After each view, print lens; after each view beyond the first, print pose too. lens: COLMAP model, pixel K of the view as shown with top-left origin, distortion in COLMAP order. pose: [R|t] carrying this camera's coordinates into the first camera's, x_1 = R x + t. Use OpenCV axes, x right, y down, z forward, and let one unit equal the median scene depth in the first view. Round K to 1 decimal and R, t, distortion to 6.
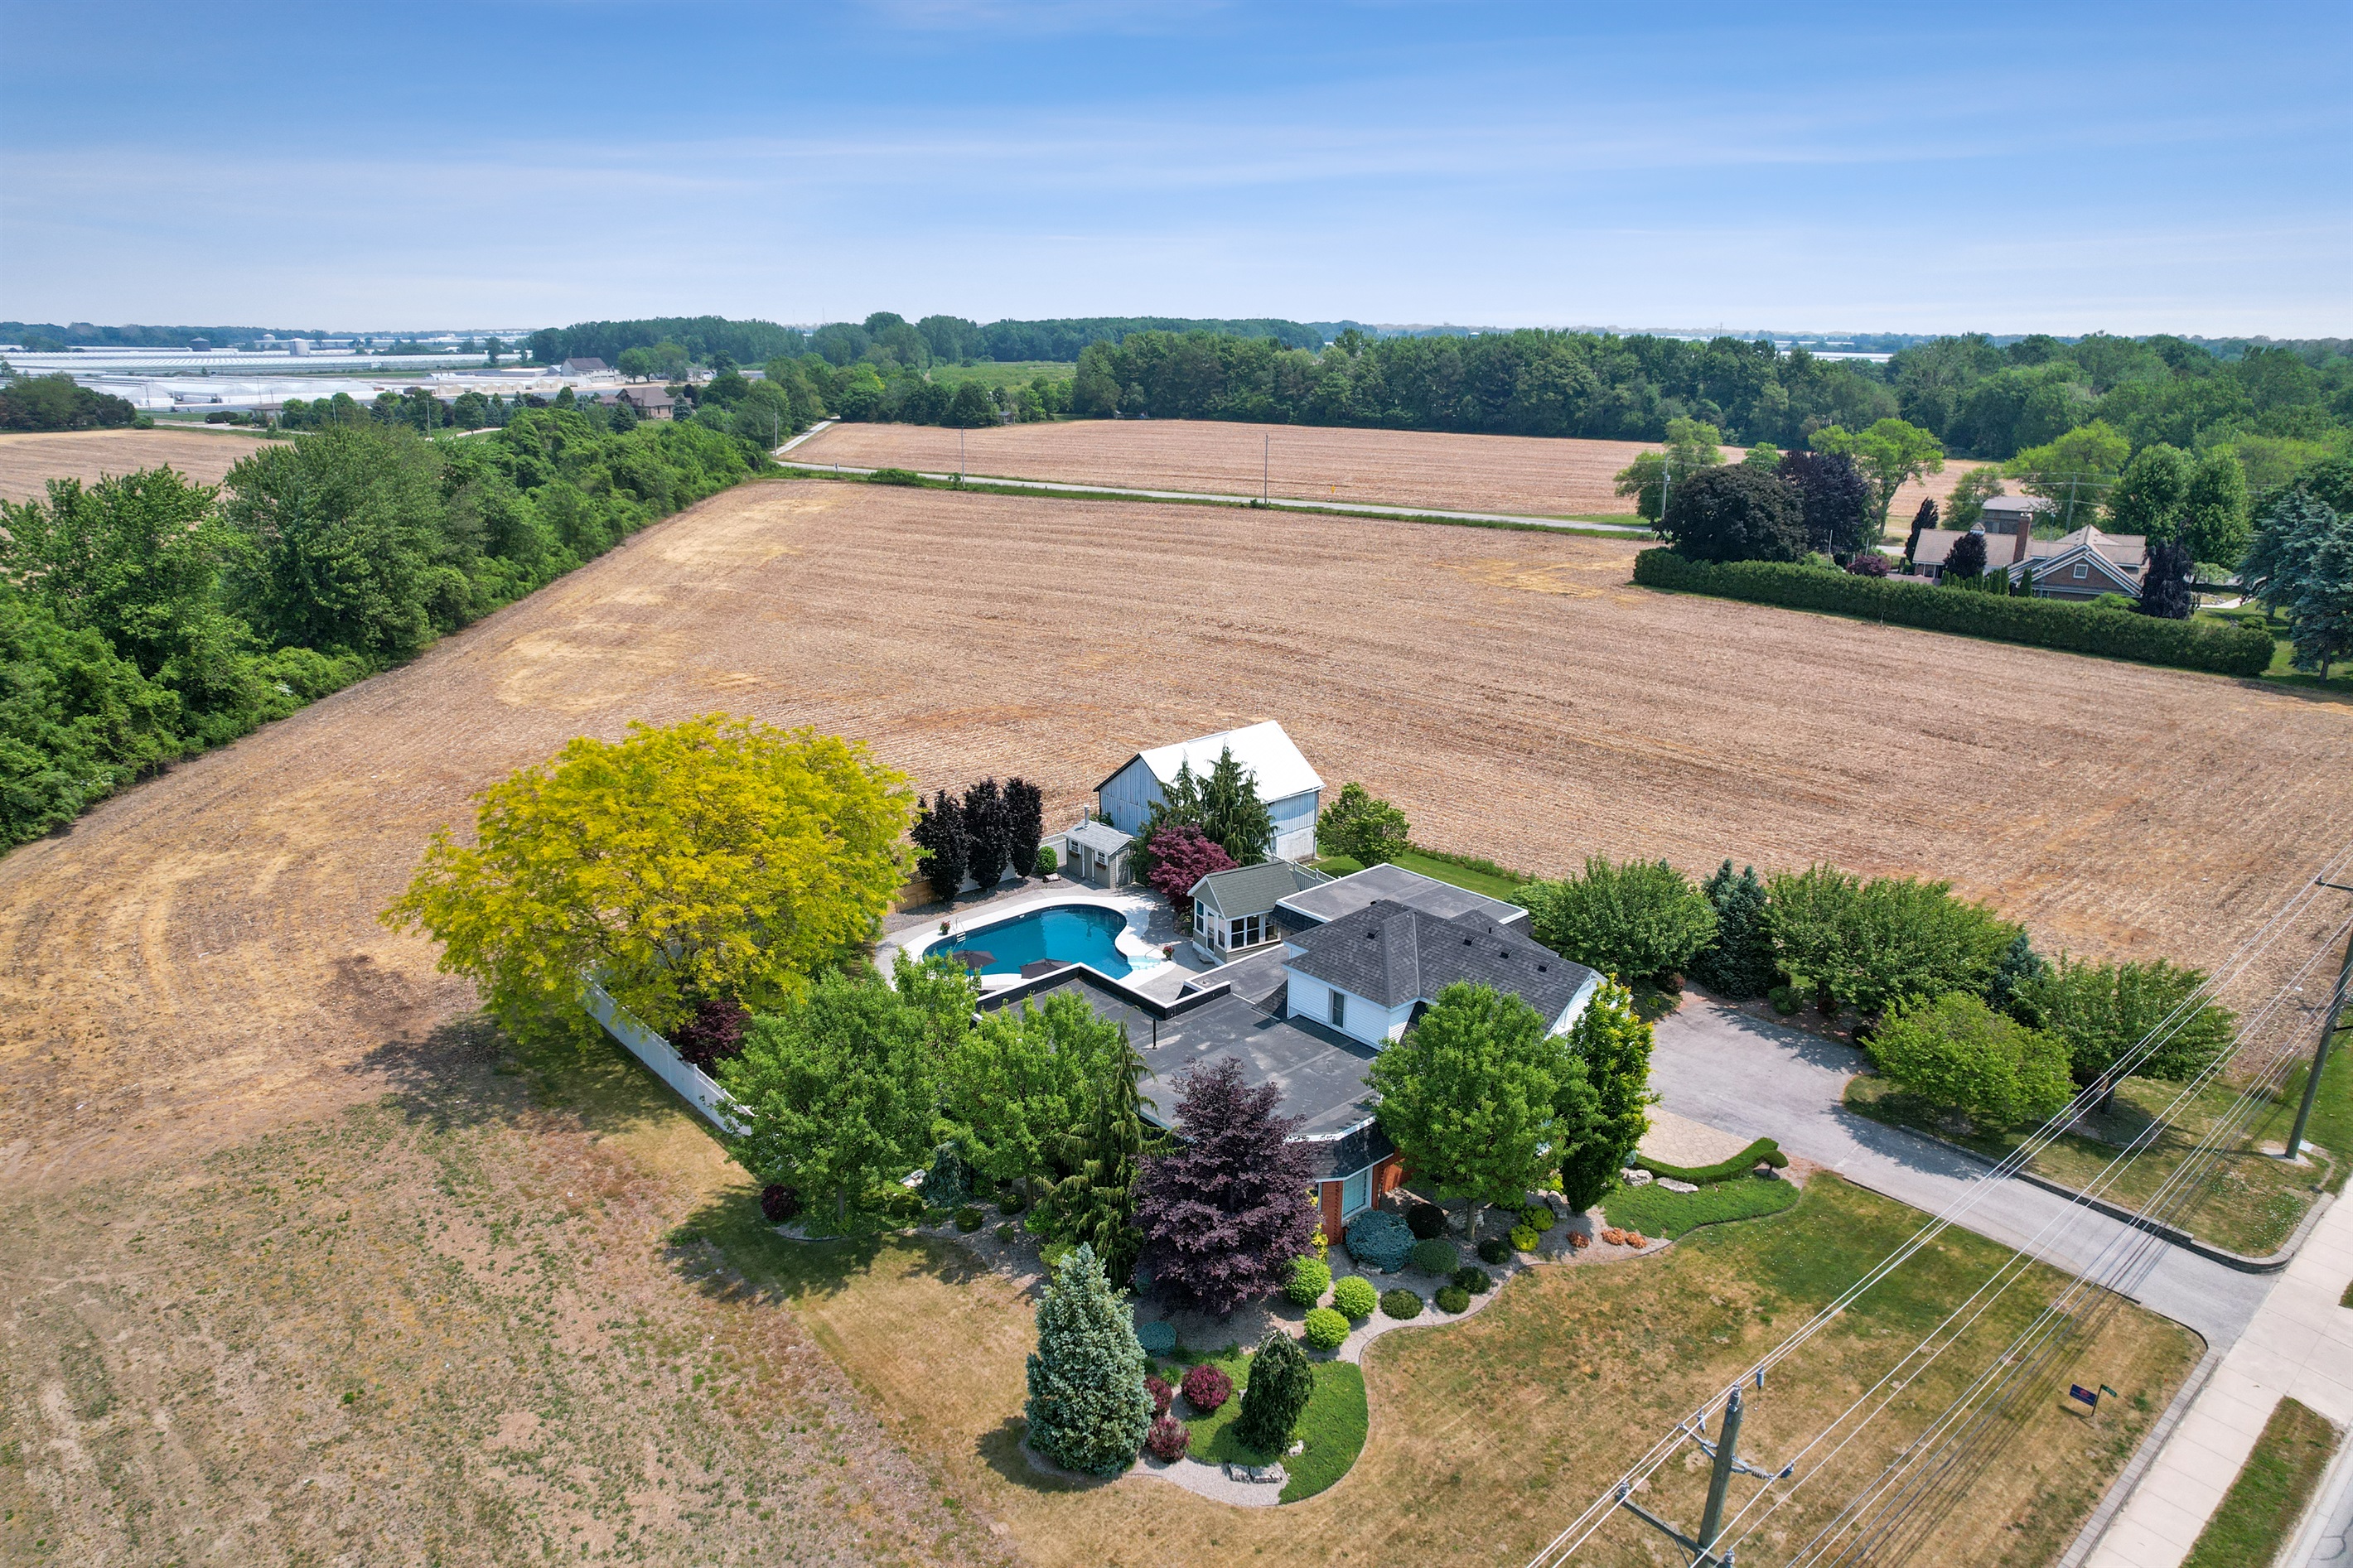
lens RADIAL K [[1497.5, 0, 1176.5], [0, 1497.5, 784.0], [0, 0, 1]] dist [-0.067145, 0.062245]
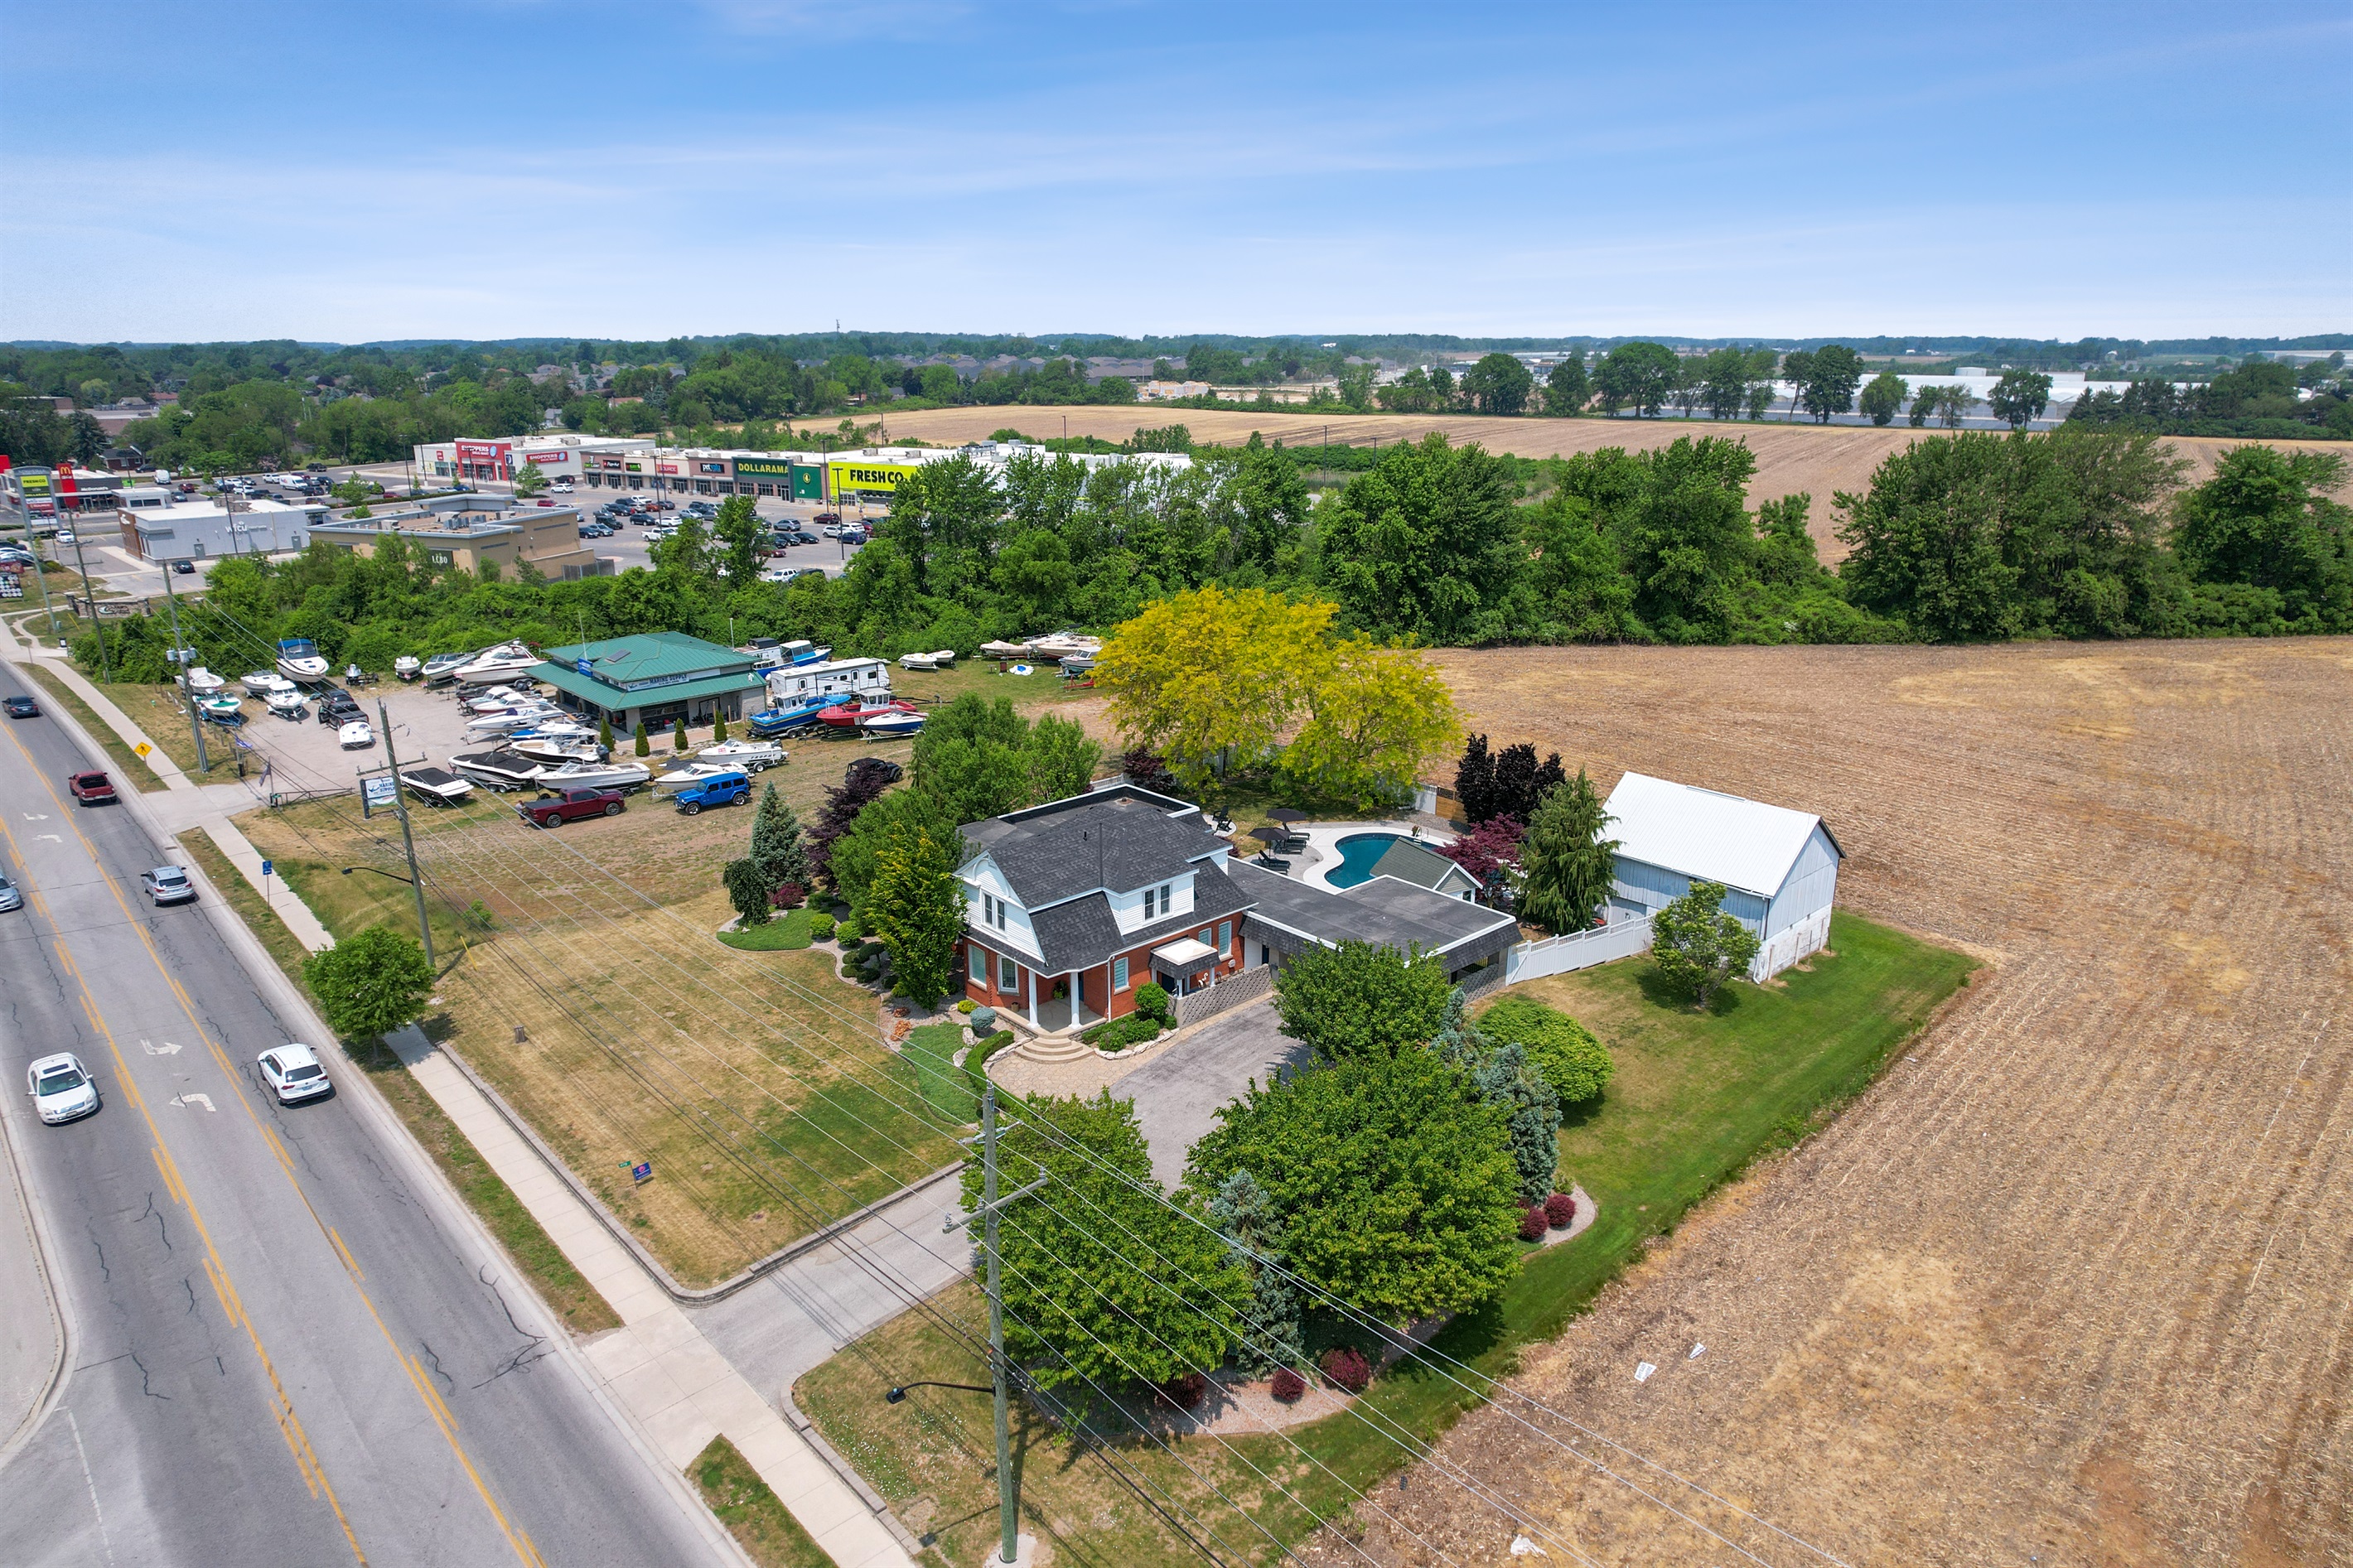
lens RADIAL K [[1497.5, 0, 1176.5], [0, 1497.5, 784.0], [0, 0, 1]] dist [-0.067145, 0.062245]
pose [[0.012639, 0.286888, -0.957881, 1.380067], [-0.284385, 0.919428, 0.271619, -0.297560], [0.958627, 0.268974, 0.093207, 0.965799]]
